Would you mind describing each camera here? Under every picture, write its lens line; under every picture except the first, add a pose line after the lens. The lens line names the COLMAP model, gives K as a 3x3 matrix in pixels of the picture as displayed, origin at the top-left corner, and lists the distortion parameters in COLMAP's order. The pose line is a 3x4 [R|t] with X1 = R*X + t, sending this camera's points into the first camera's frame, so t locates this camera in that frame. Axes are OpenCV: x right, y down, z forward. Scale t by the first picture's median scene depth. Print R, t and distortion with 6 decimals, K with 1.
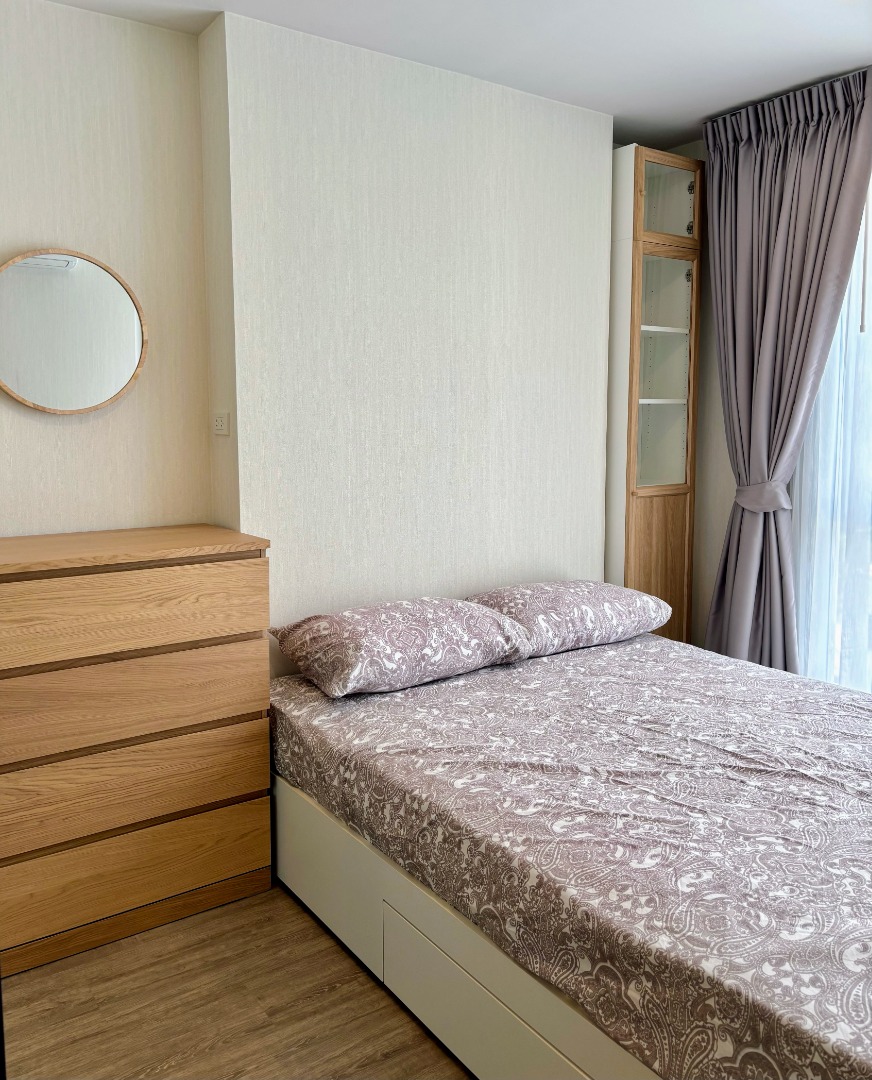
lens RADIAL K [[904.9, 0, 434.7], [0, 904.9, 528.3], [0, 0, 1]] dist [0.095871, -0.065686]
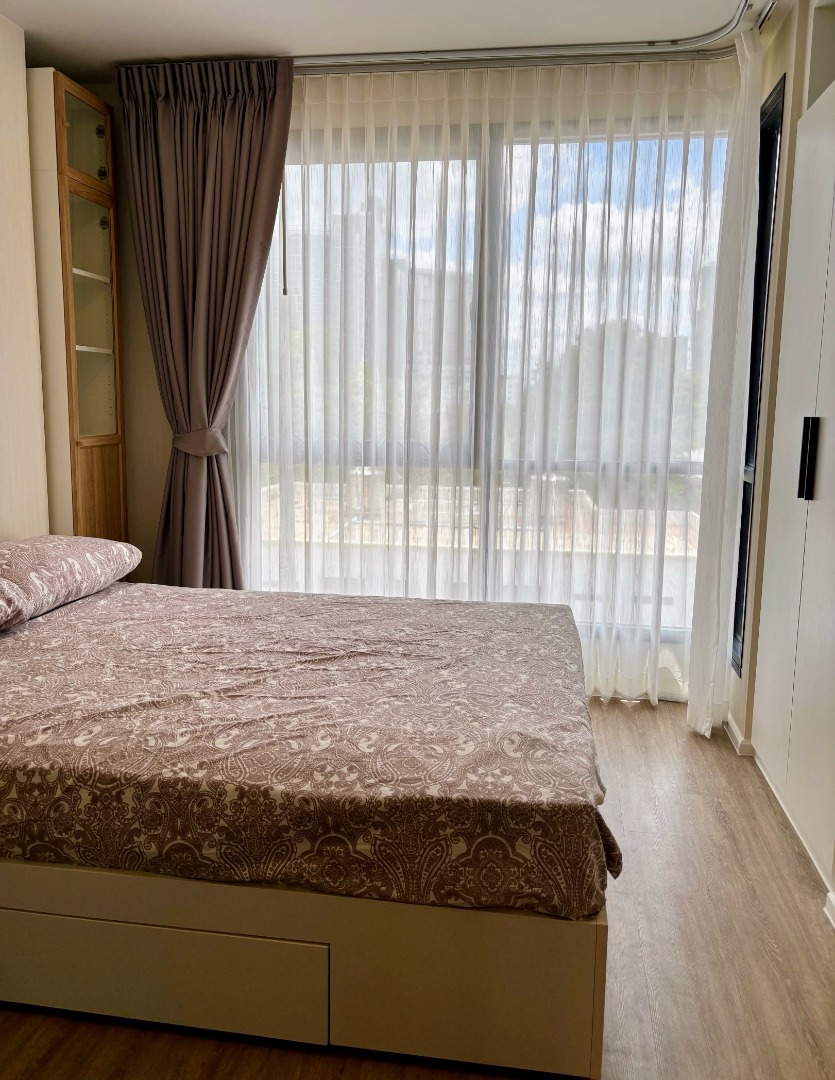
lens RADIAL K [[851.1, 0, 417.2], [0, 851.1, 545.1], [0, 0, 1]] dist [0.058584, -0.003909]
pose [[0.704263, -0.113013, 0.700886, -0.315232], [0.080377, 0.993593, 0.079446, 0.044449], [-0.705374, 0.000384, 0.708835, 0.157010]]
